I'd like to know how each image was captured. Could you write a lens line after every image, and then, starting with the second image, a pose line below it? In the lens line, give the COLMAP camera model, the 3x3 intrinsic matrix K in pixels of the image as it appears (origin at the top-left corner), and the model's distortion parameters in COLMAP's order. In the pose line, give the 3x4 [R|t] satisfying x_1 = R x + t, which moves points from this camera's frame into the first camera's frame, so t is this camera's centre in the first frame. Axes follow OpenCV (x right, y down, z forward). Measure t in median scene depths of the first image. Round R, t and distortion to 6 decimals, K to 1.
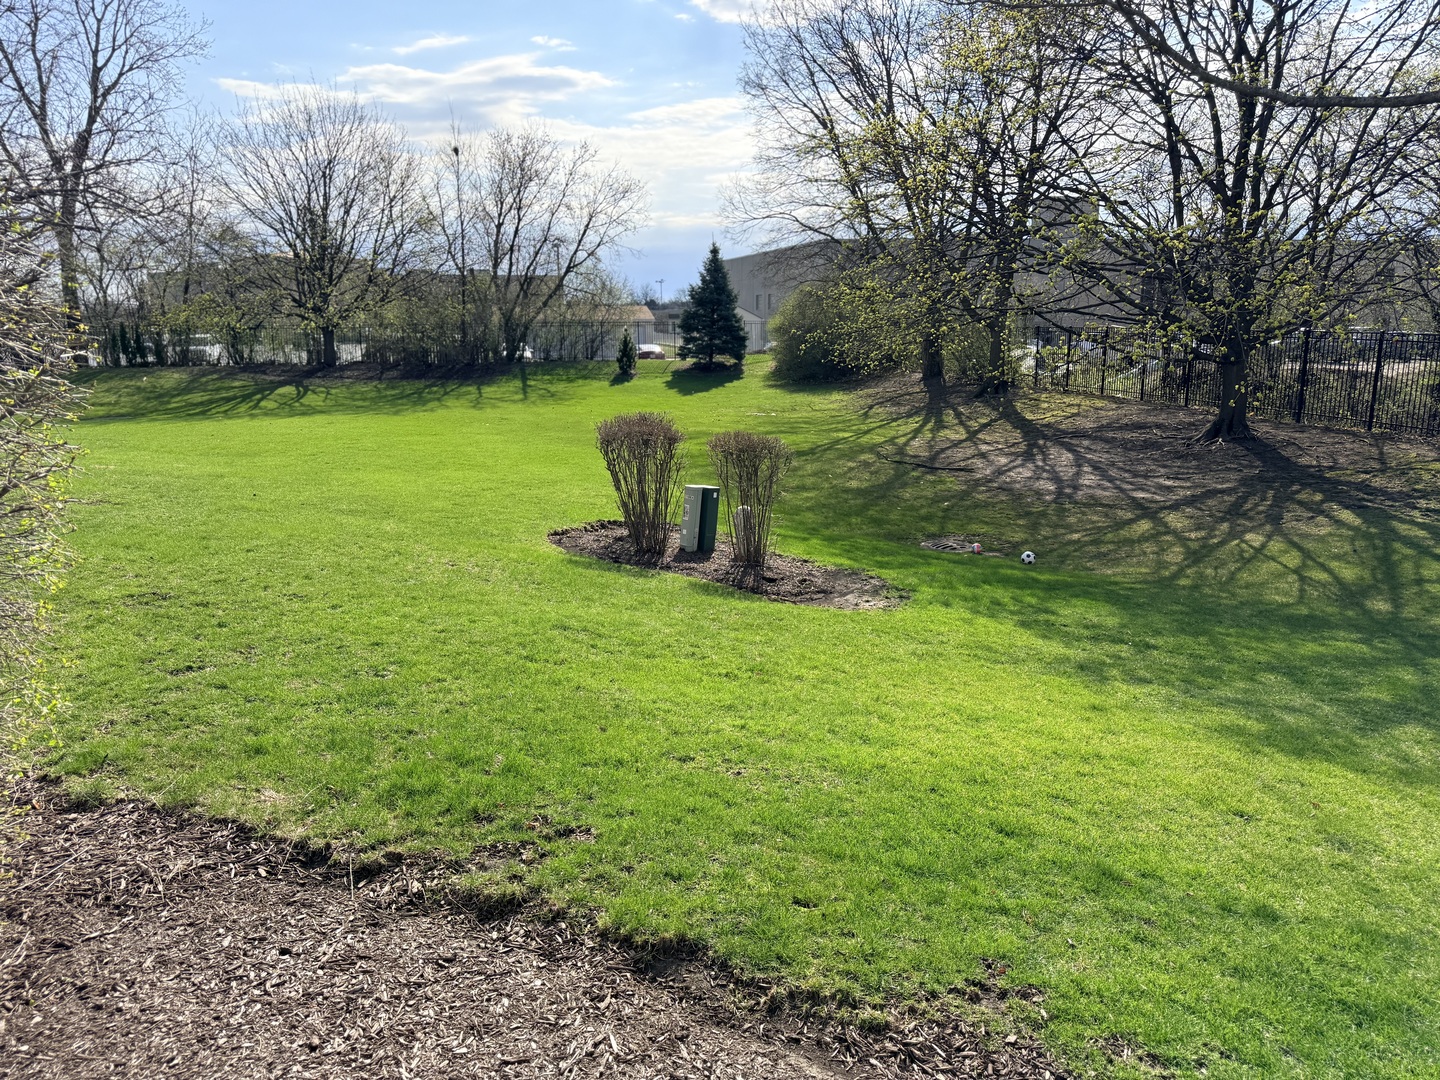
lens RADIAL K [[1007.1, 0, 727.9], [0, 1007.1, 535.7], [0, 0, 1]] dist [0.091940, -0.120209]
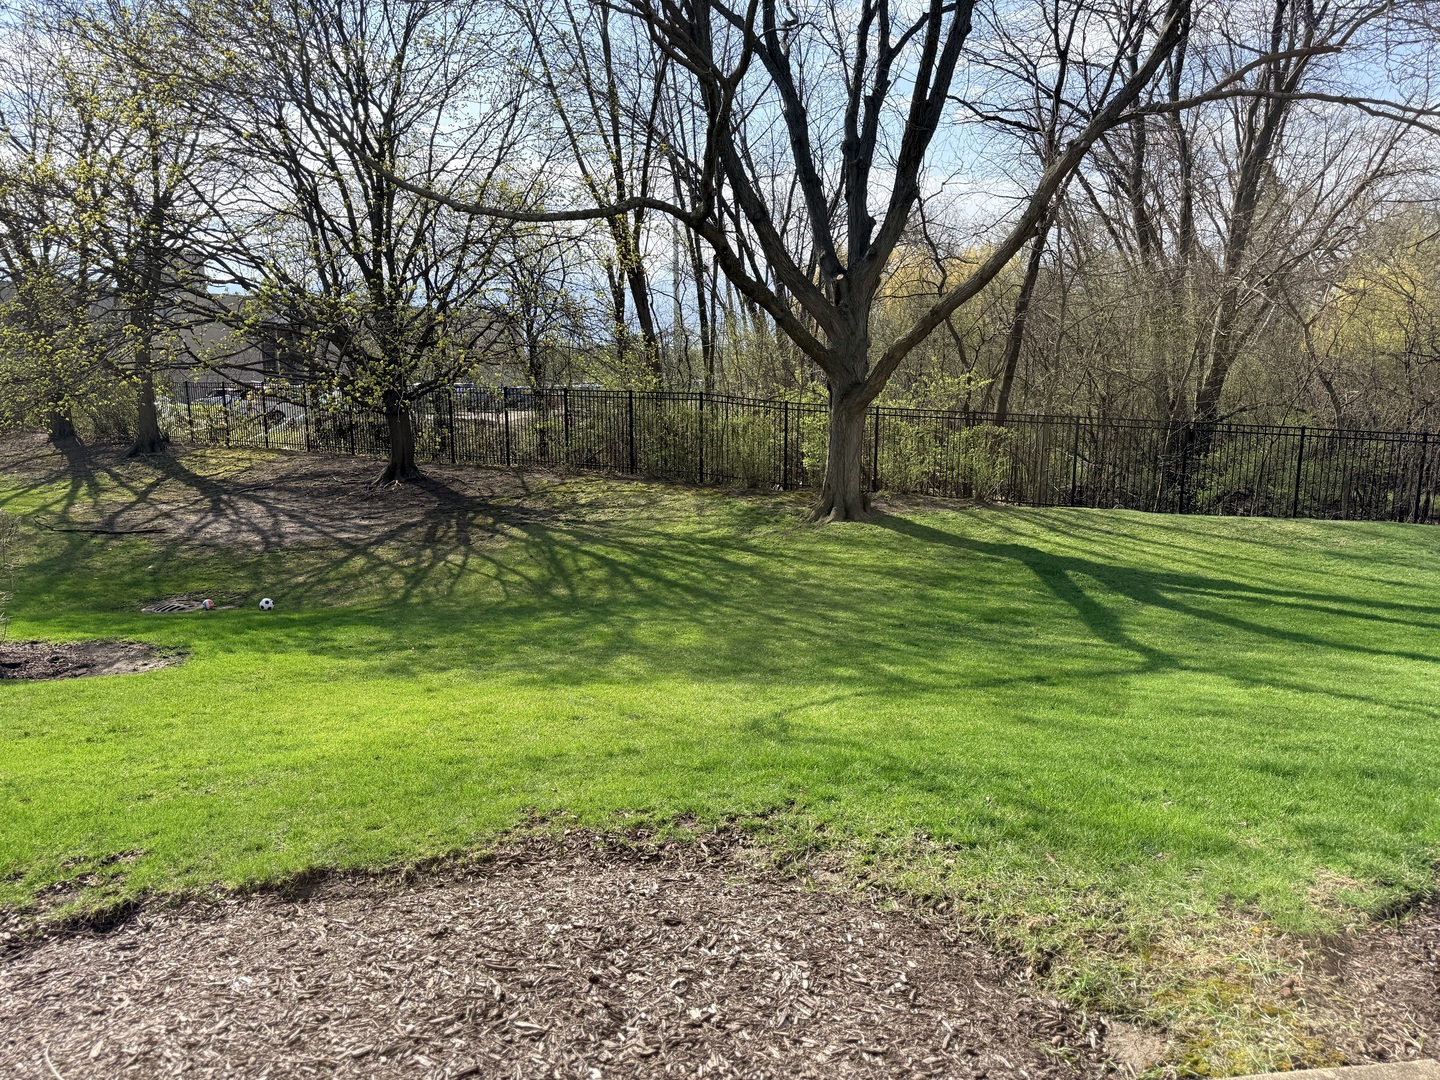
lens RADIAL K [[1007.1, 0, 727.9], [0, 1007.1, 535.7], [0, 0, 1]] dist [0.091940, -0.120209]
pose [[0.687246, -0.111126, 0.717875, -0.096689], [0.149013, 0.988781, 0.010407, 0.009975], [-0.710977, 0.099820, 0.696094, -0.047573]]
